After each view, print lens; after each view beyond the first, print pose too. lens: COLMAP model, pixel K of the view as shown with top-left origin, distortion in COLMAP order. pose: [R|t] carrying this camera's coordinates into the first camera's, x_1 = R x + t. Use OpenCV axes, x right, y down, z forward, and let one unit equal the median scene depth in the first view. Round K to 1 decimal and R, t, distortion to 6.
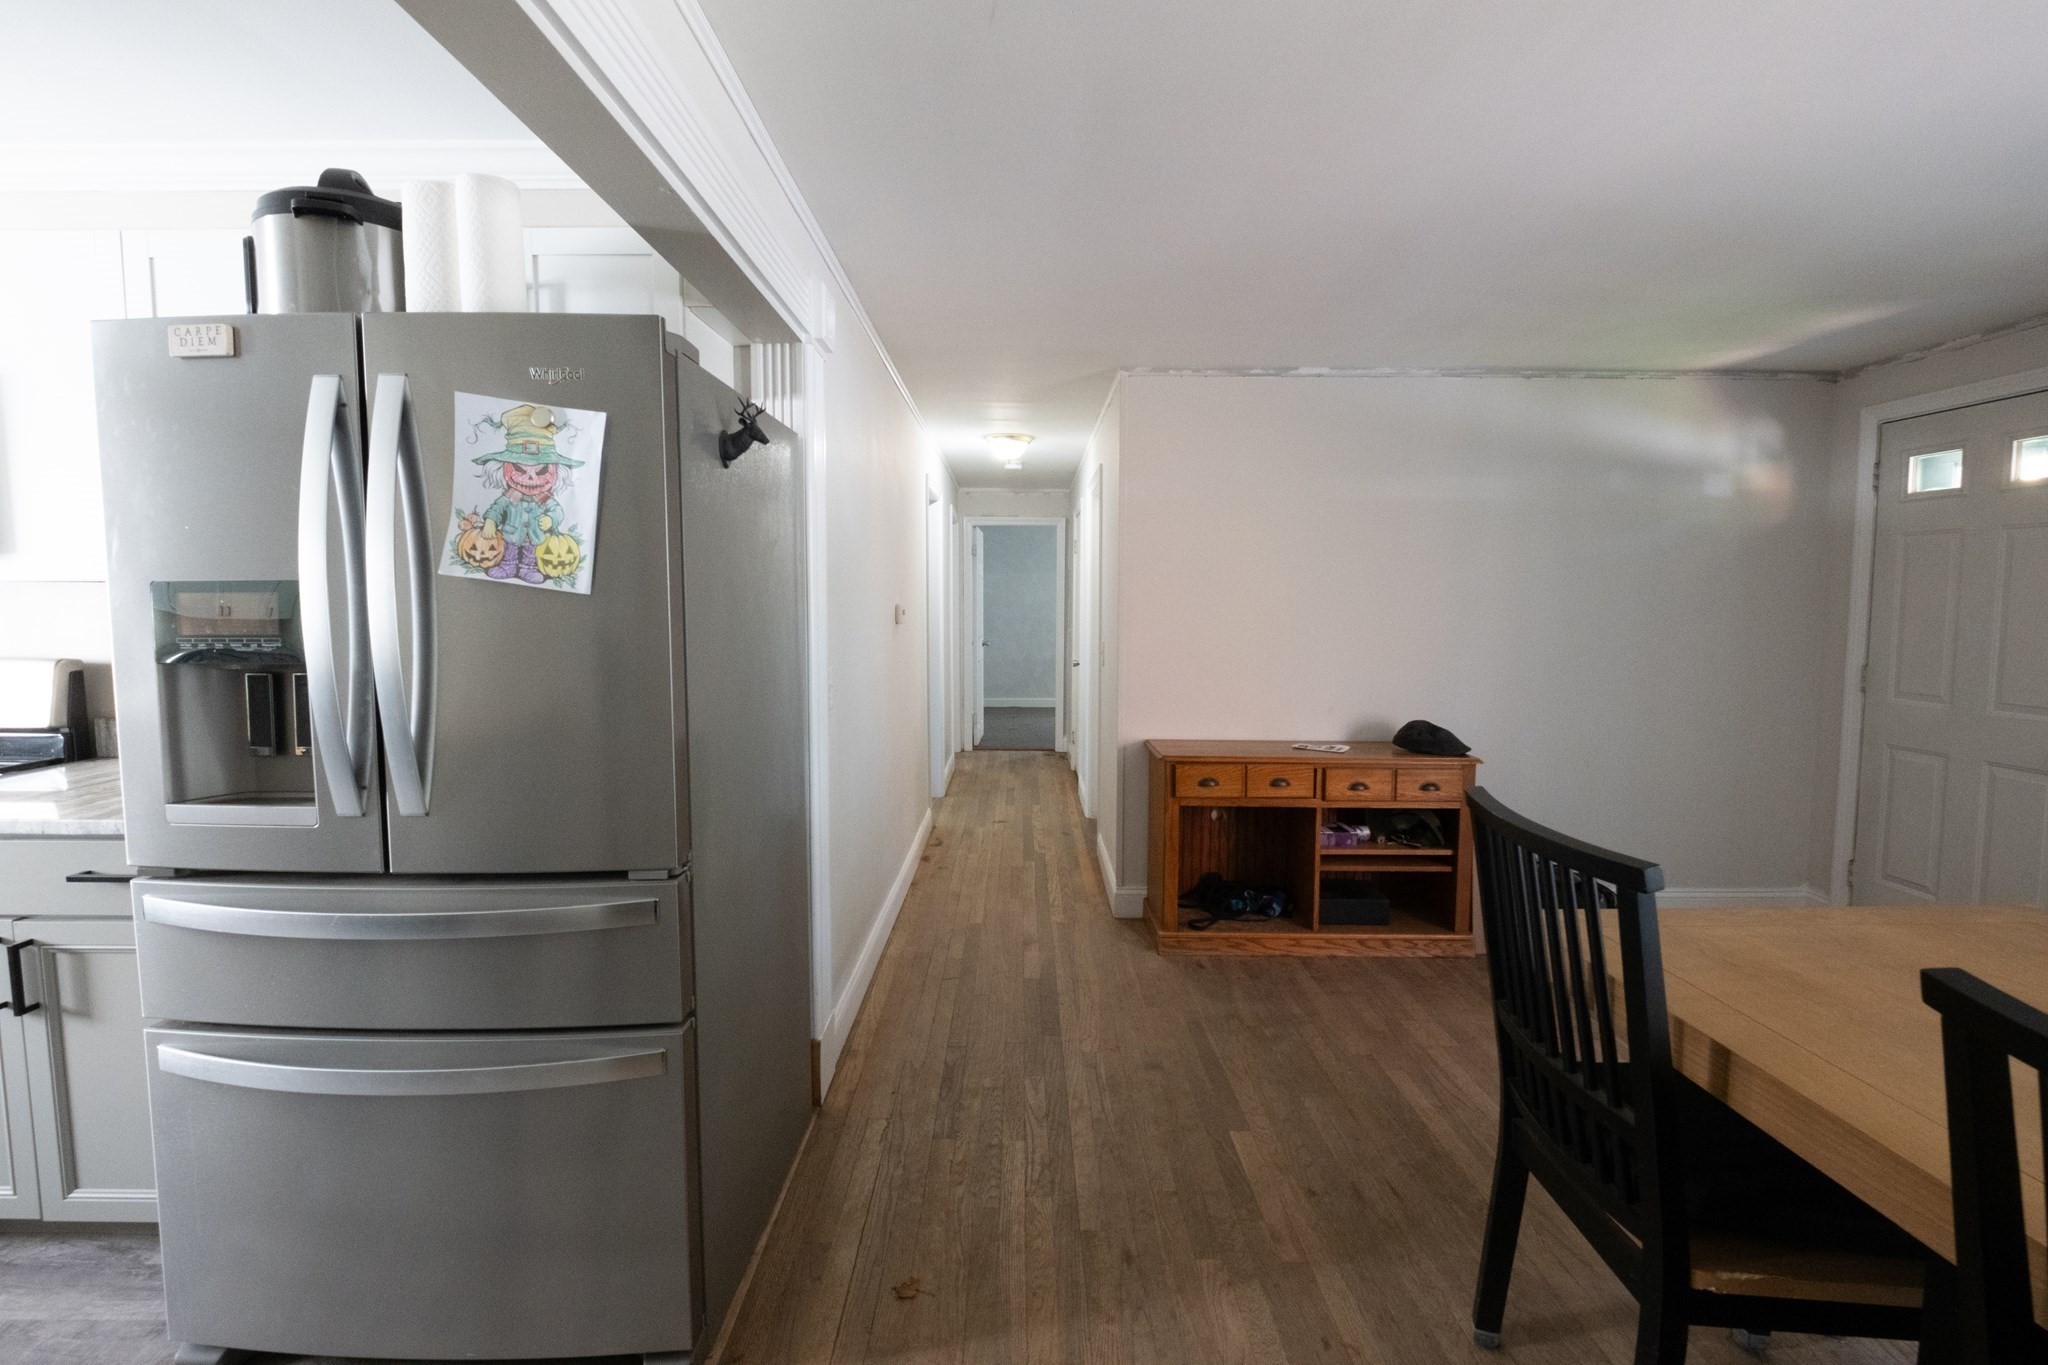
lens RADIAL K [[885.8, 0, 1019.9], [0, 885.8, 668.6], [0, 0, 1]] dist [0.006493, -0.005982]
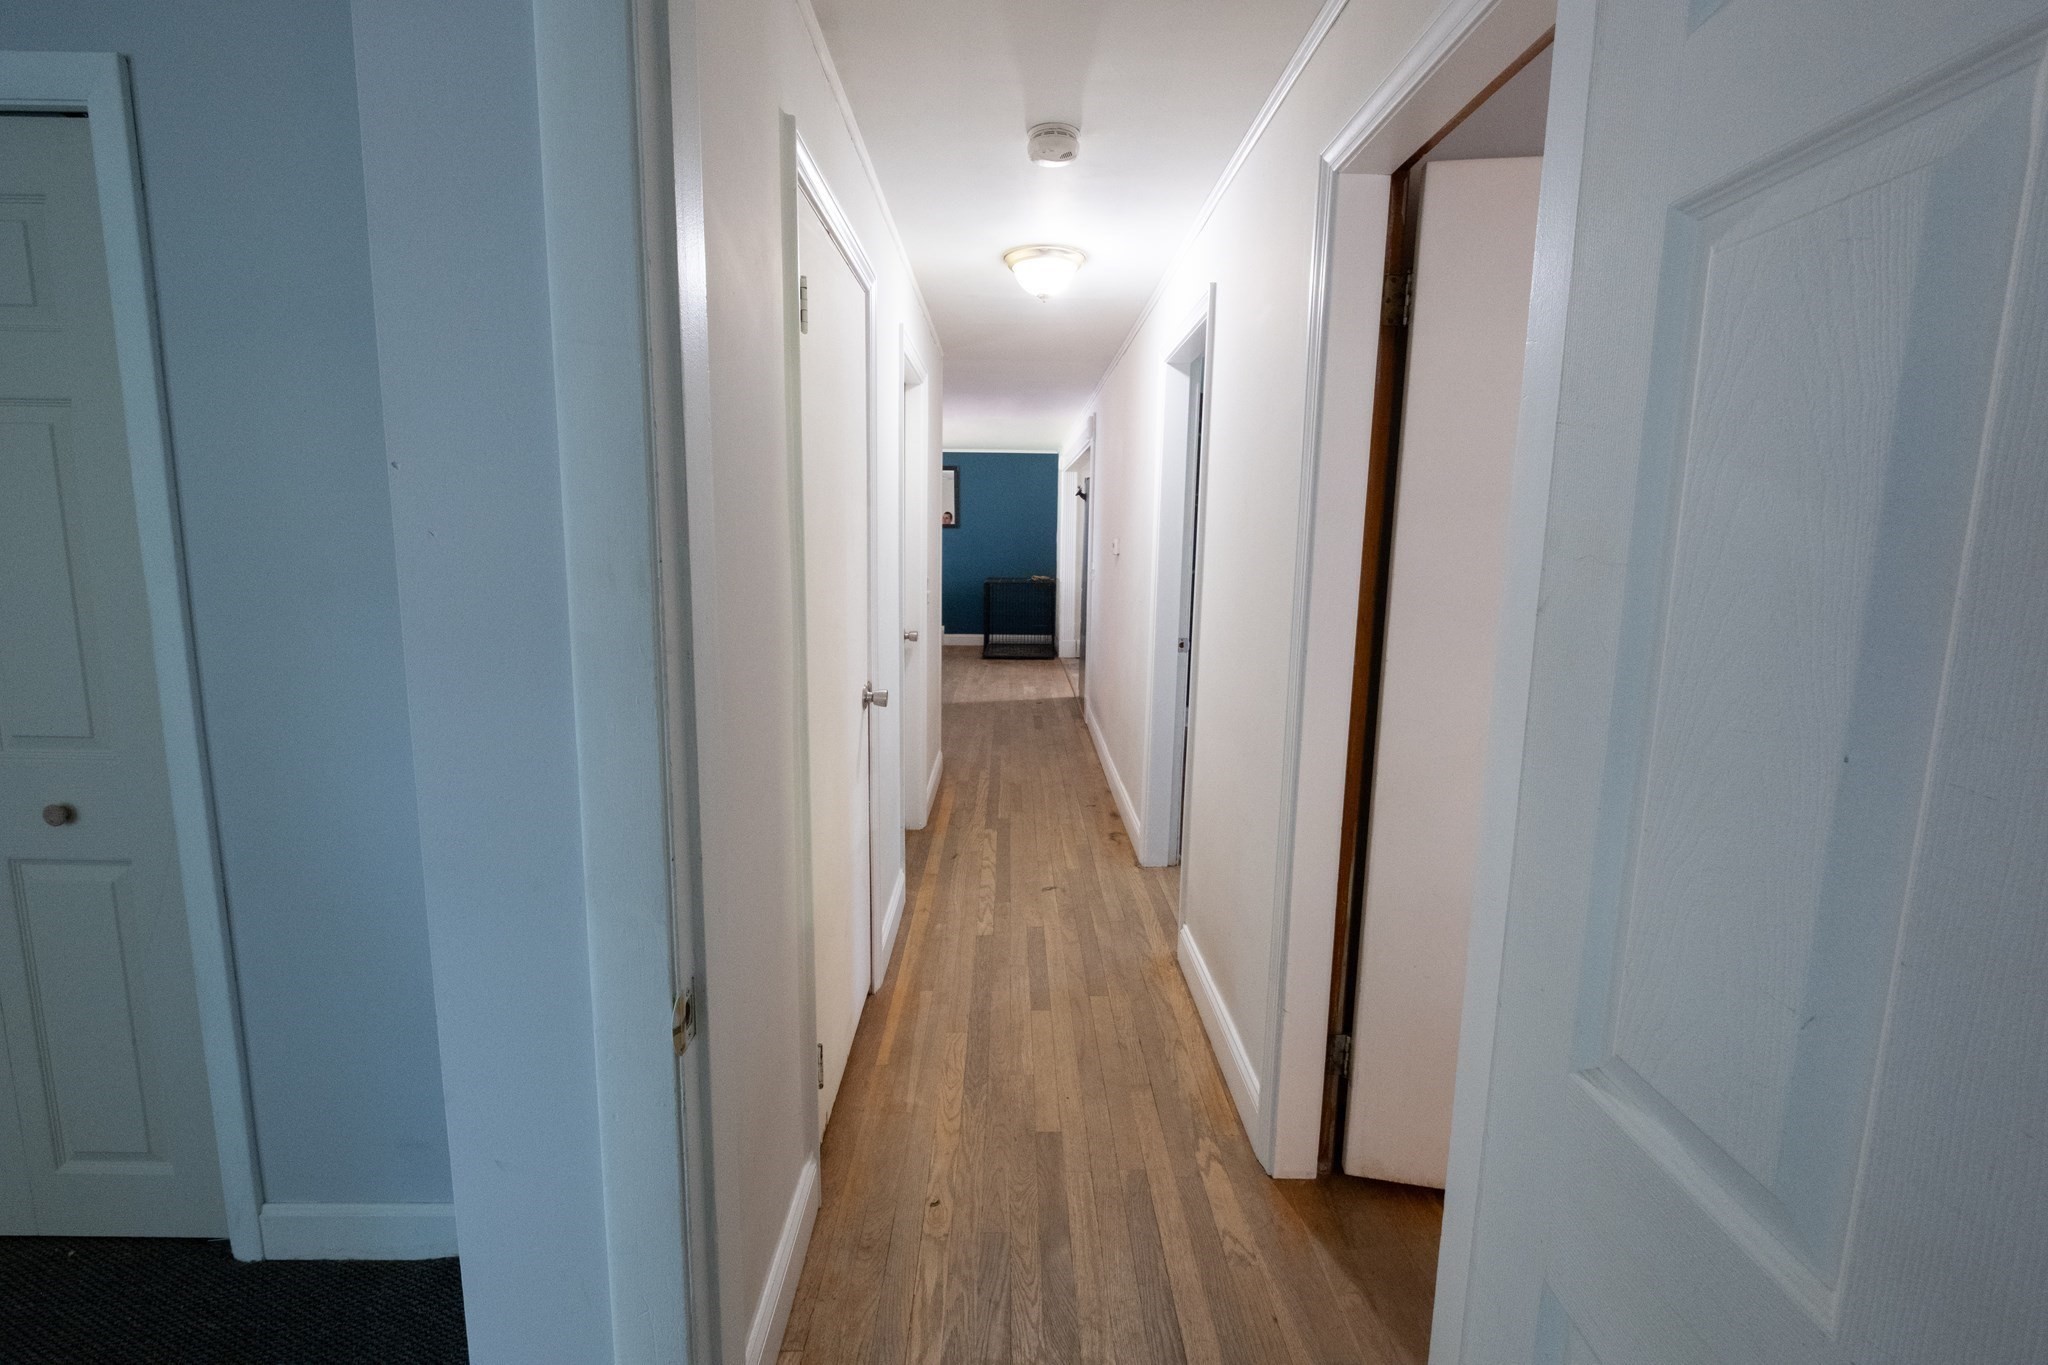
lens RADIAL K [[885.8, 0, 1019.9], [0, 885.8, 668.6], [0, 0, 1]] dist [0.006493, -0.005982]
pose [[-0.999812, -0.012145, -0.015084, 0.010386], [-0.015209, 0.974608, 0.223399, -0.156486], [0.011987, 0.223586, -0.974610, 2.055601]]
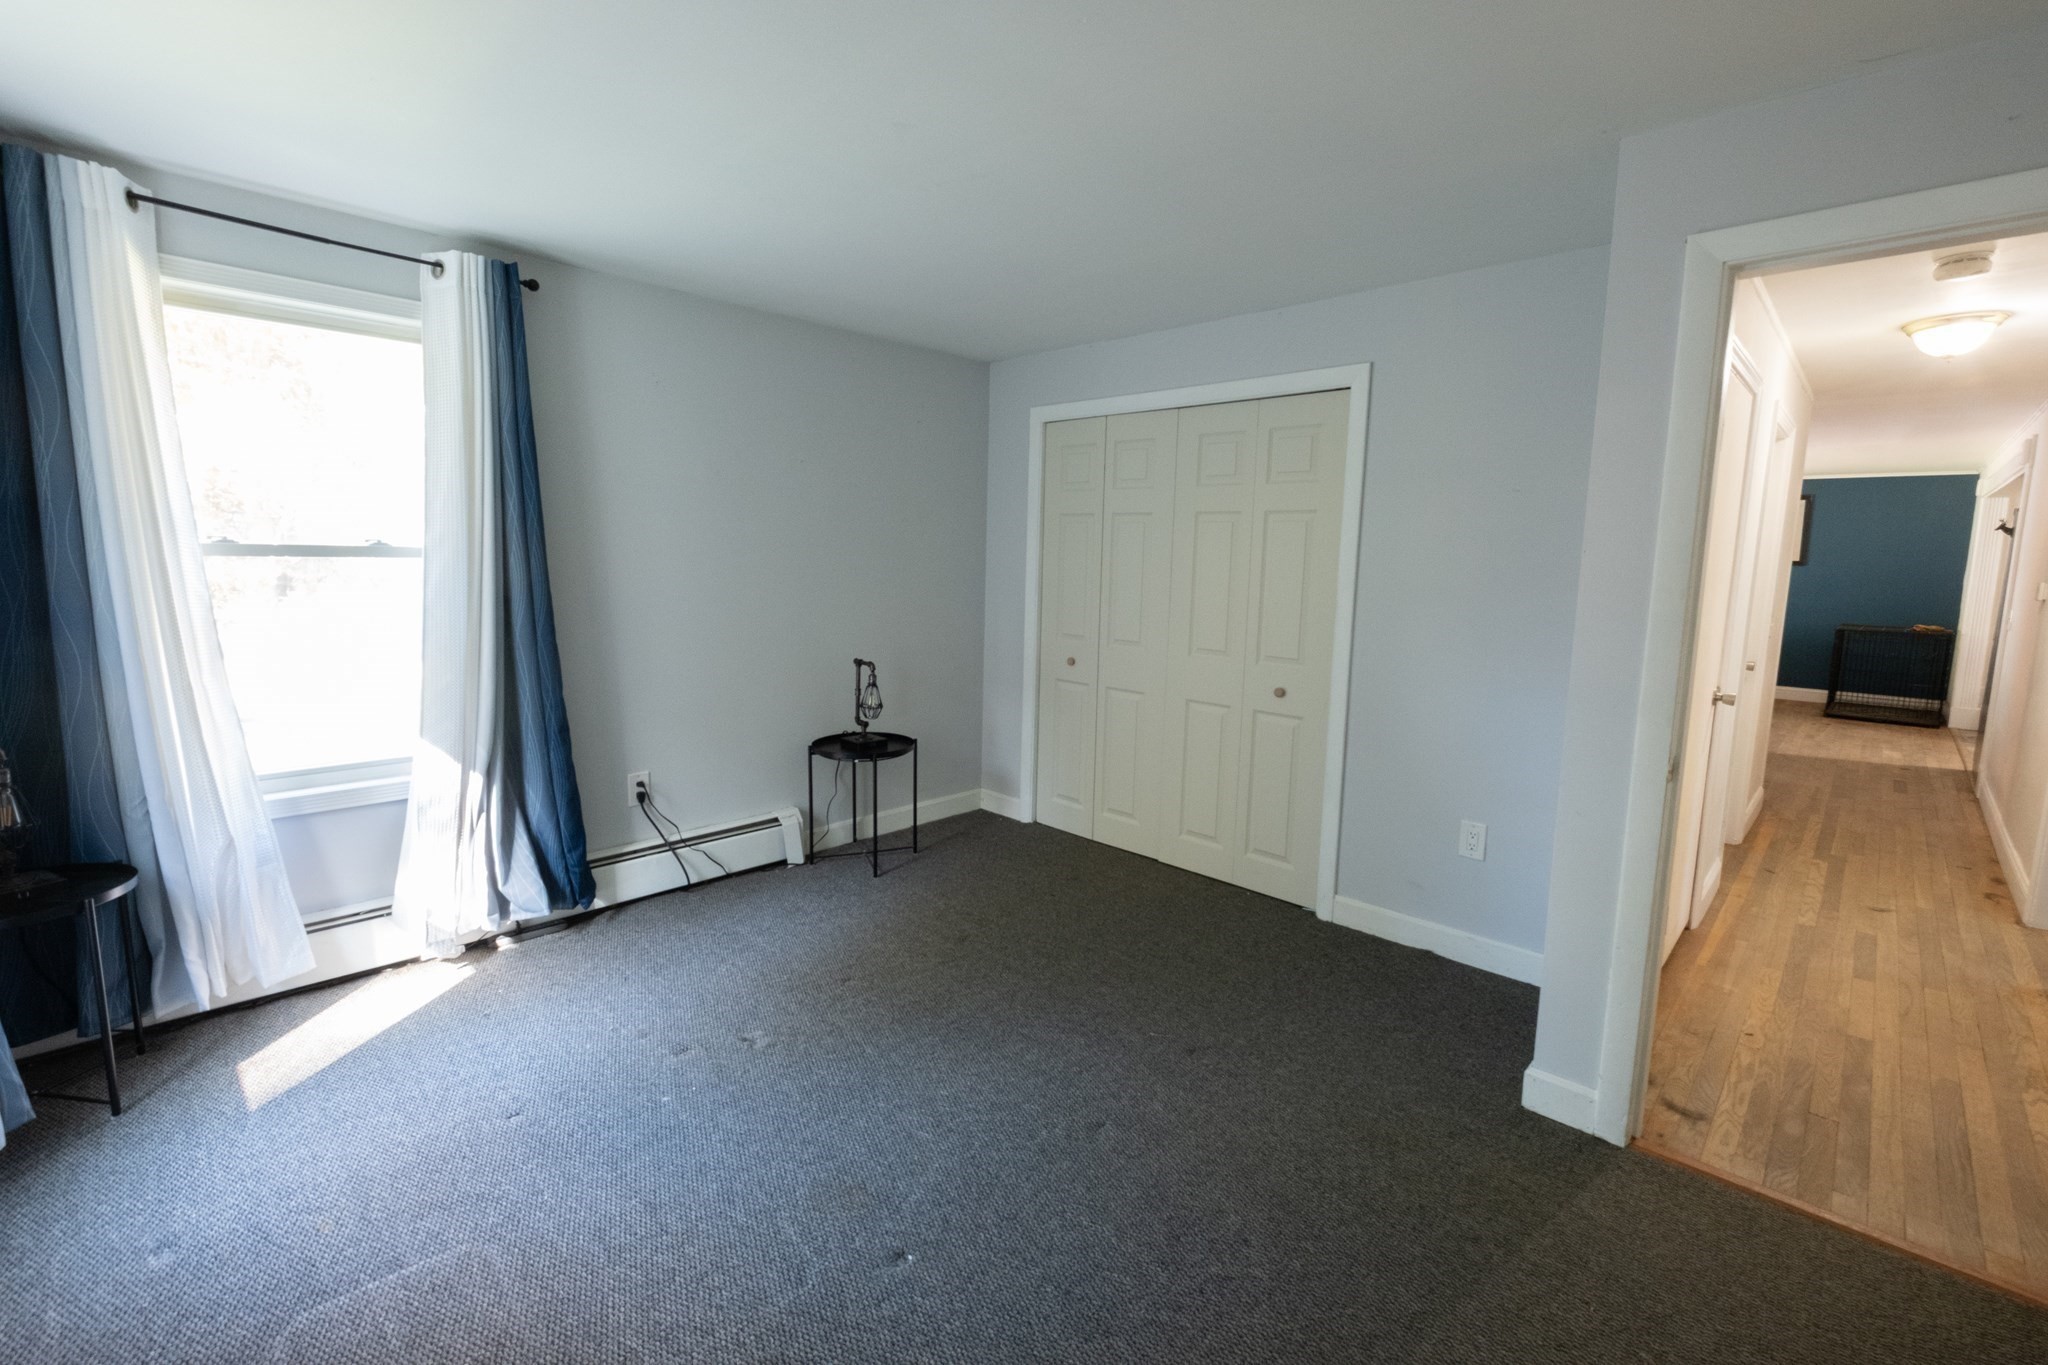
lens RADIAL K [[885.8, 0, 1019.9], [0, 885.8, 668.6], [0, 0, 1]] dist [0.006493, -0.005982]
pose [[-0.717848, -0.100376, 0.688925, 0.005781], [0.034787, 0.983144, 0.179492, -0.194780], [-0.695330, 0.152814, -0.702257, 2.457483]]
